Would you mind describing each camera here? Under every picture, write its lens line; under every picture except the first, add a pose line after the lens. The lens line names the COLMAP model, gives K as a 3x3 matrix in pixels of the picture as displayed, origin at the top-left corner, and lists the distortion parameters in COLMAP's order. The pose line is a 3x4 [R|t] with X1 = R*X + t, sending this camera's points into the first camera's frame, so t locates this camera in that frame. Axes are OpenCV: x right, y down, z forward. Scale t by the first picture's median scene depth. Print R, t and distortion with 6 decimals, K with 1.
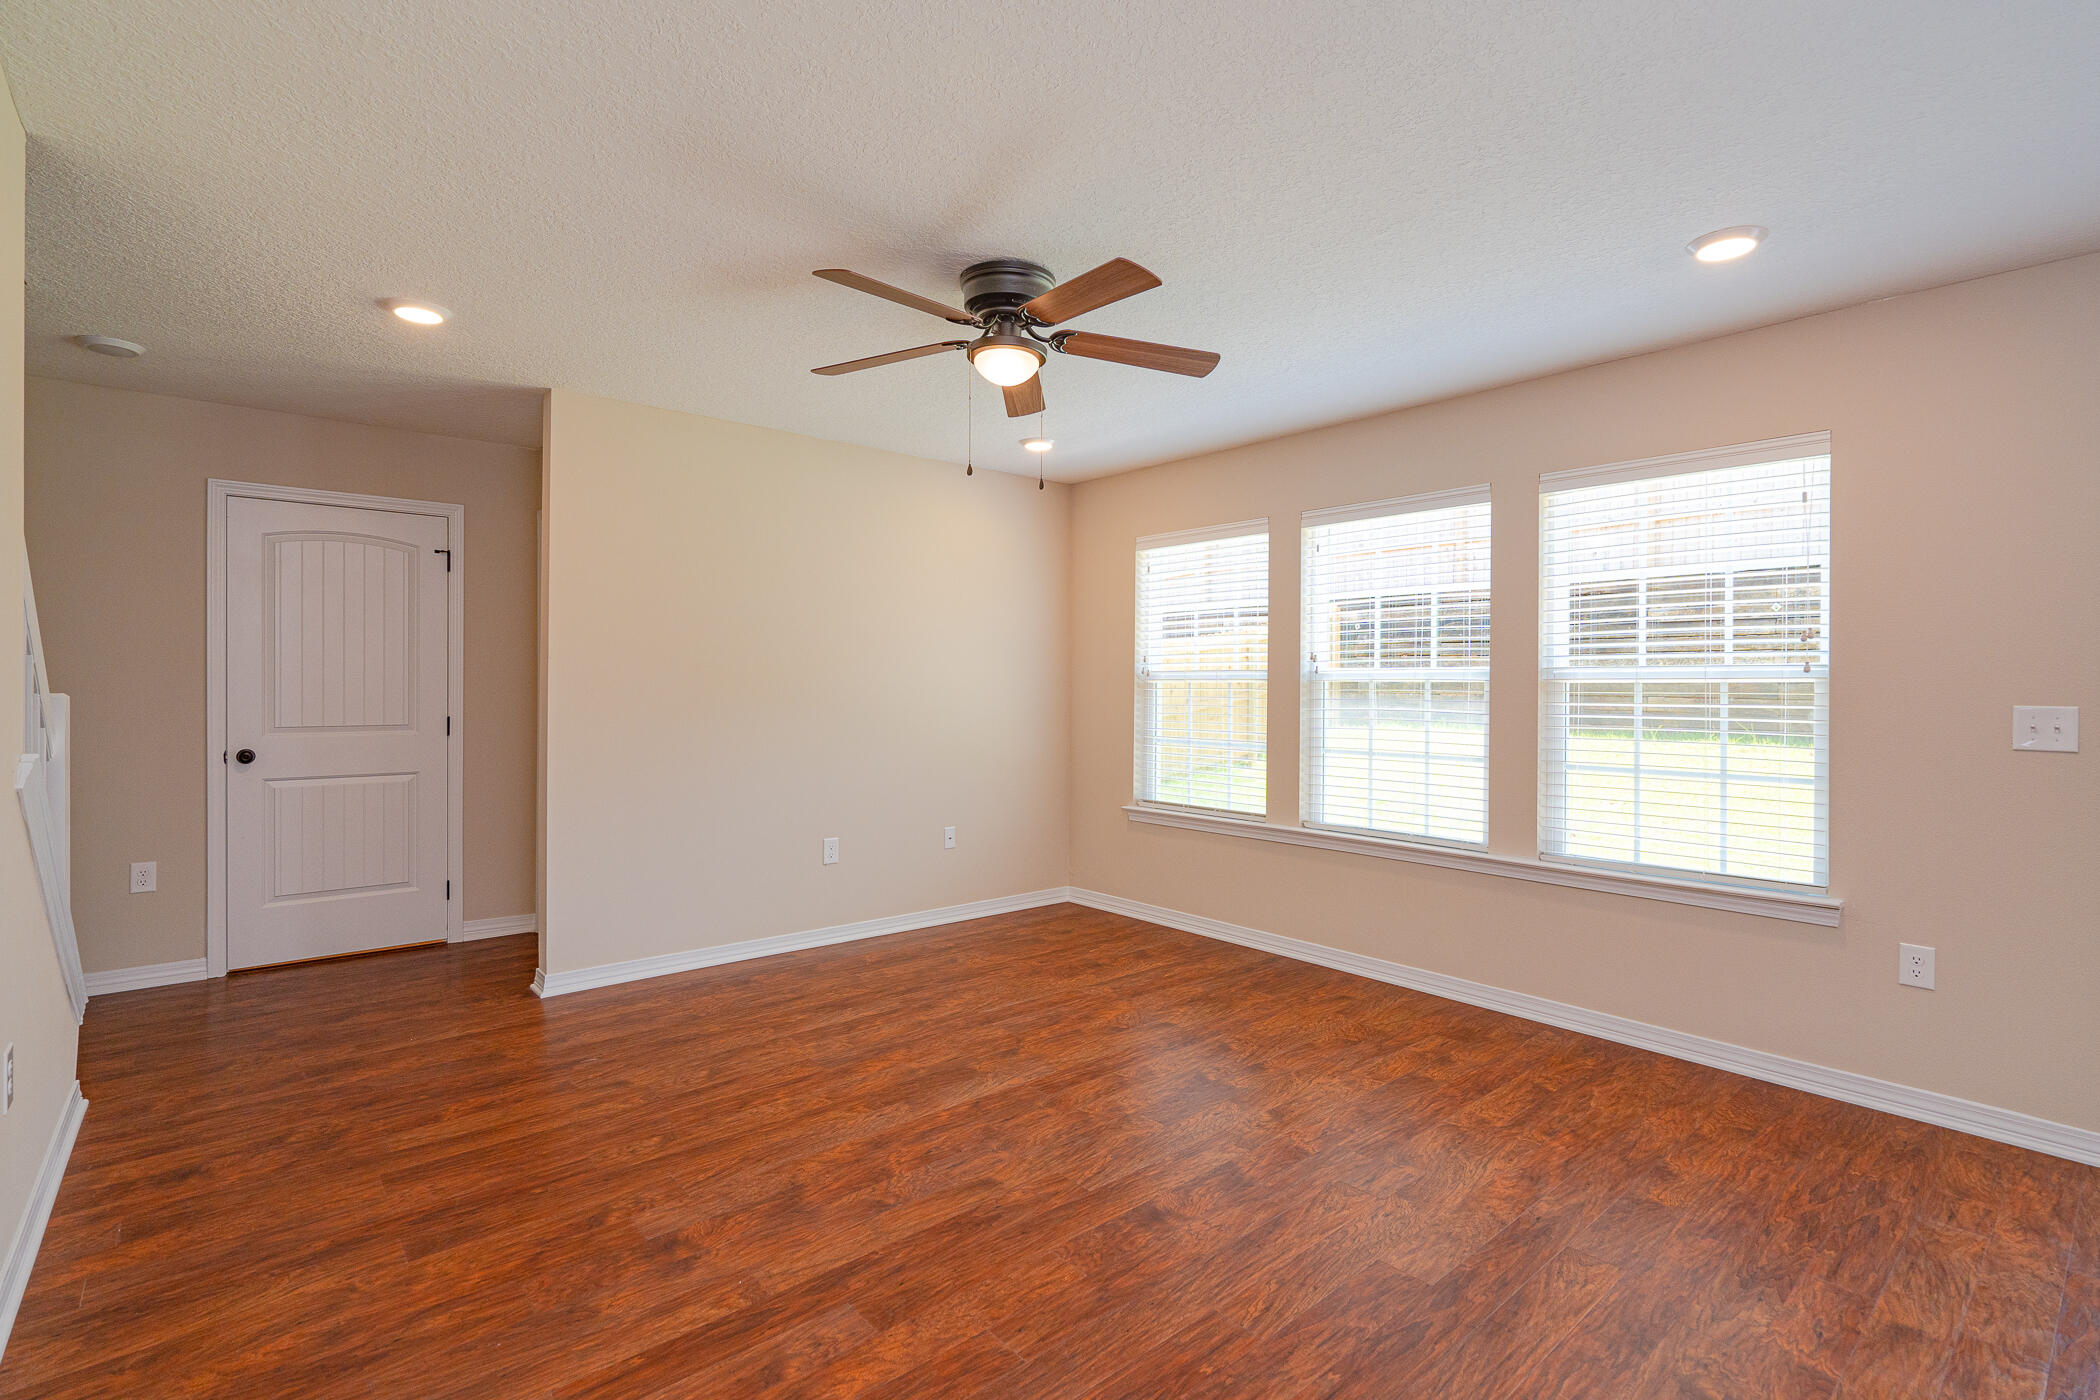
lens RADIAL K [[961.2, 0, 1038.5], [0, 961.2, 691.1], [0, 0, 1]] dist [-0.003780, -0.000144]
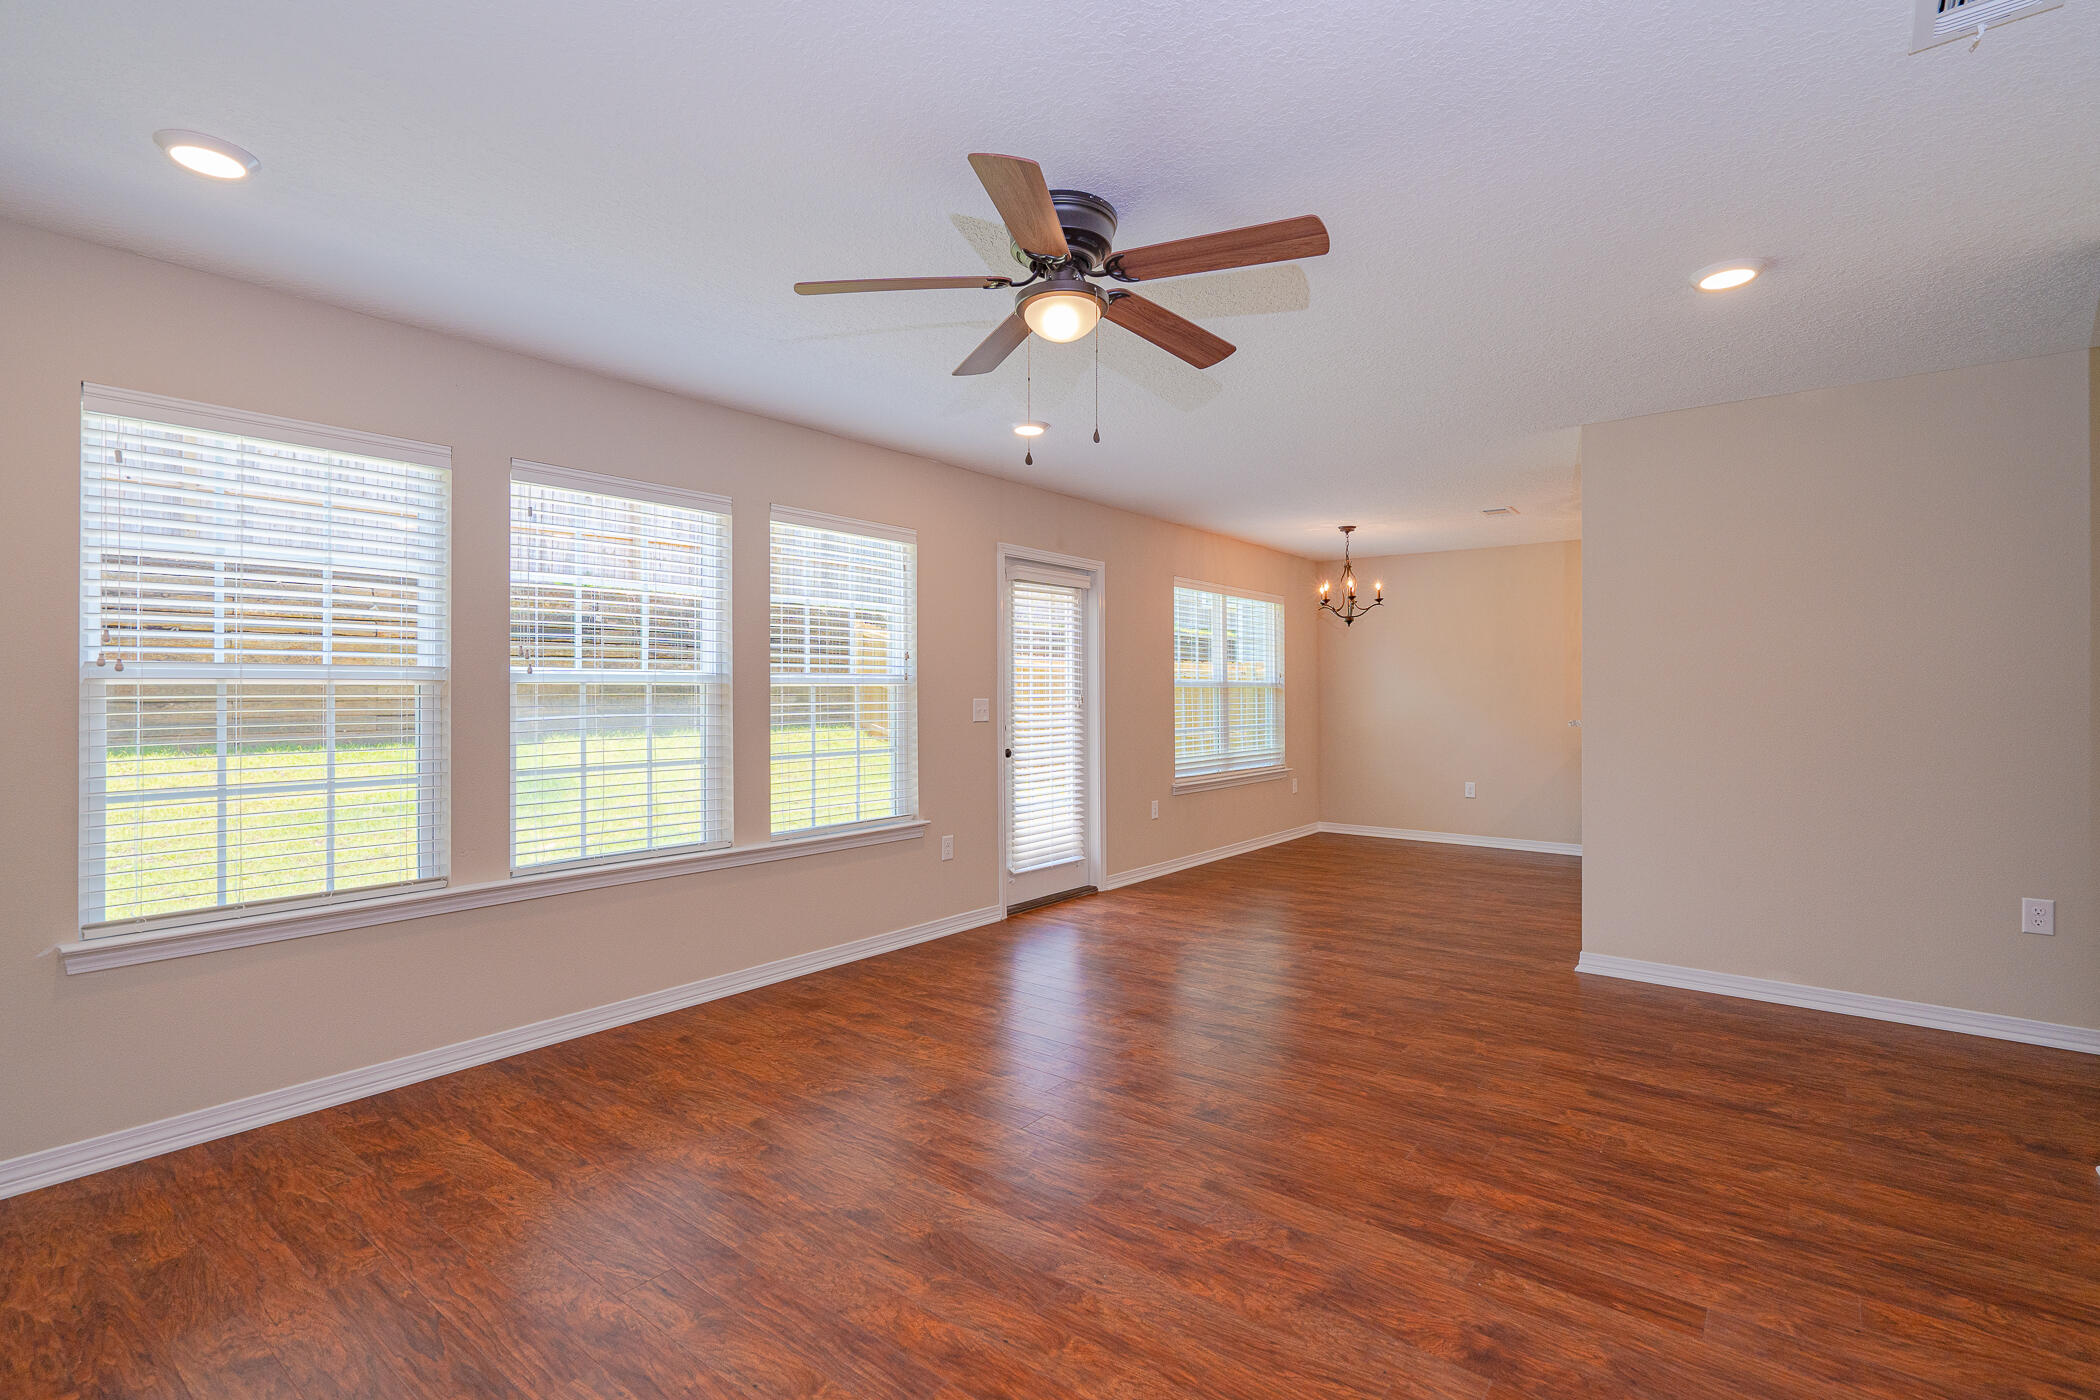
lens RADIAL K [[973.4, 0, 1041.5], [0, 973.4, 691.9], [0, 0, 1]] dist [0.000336, 0.000662]
pose [[-0.191155, -0.006691, 0.981537, -0.808305], [0.003750, 0.999964, 0.007547, -0.011419], [-0.981553, 0.005124, -0.191123, 1.085904]]
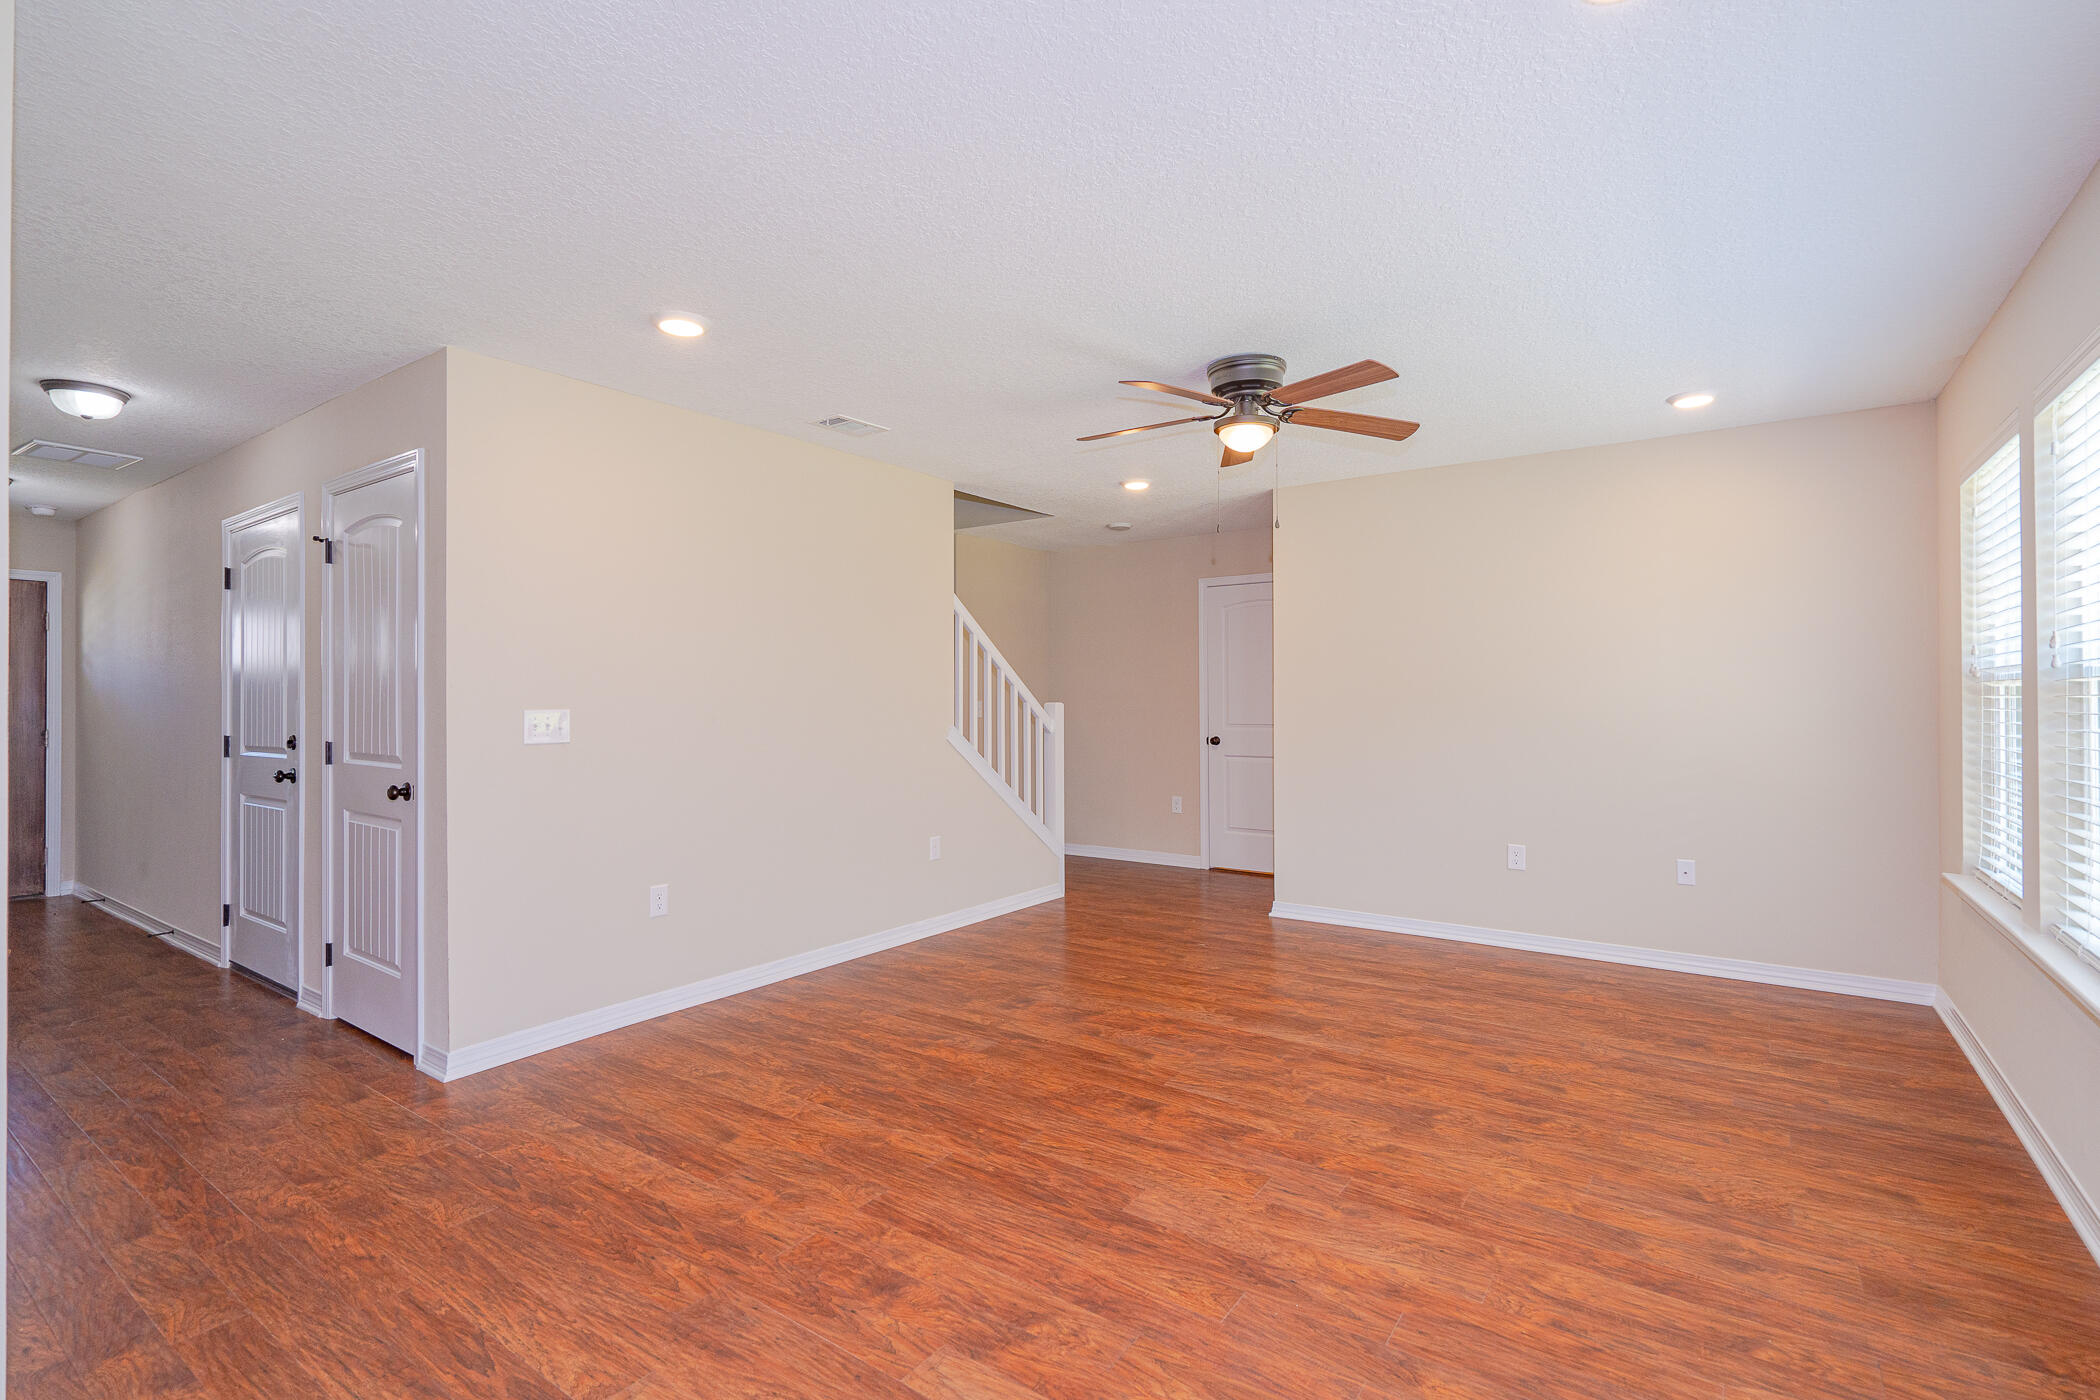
lens RADIAL K [[962.2, 0, 1054.4], [0, 962.2, 685.3], [0, 0, 1]] dist [-0.001291, 0.001615]
pose [[0.254529, -0.018812, -0.966882, 1.004448], [0.001518, 0.999817, -0.019053, 0.004187], [0.967064, 0.003382, 0.254511, 0.409867]]
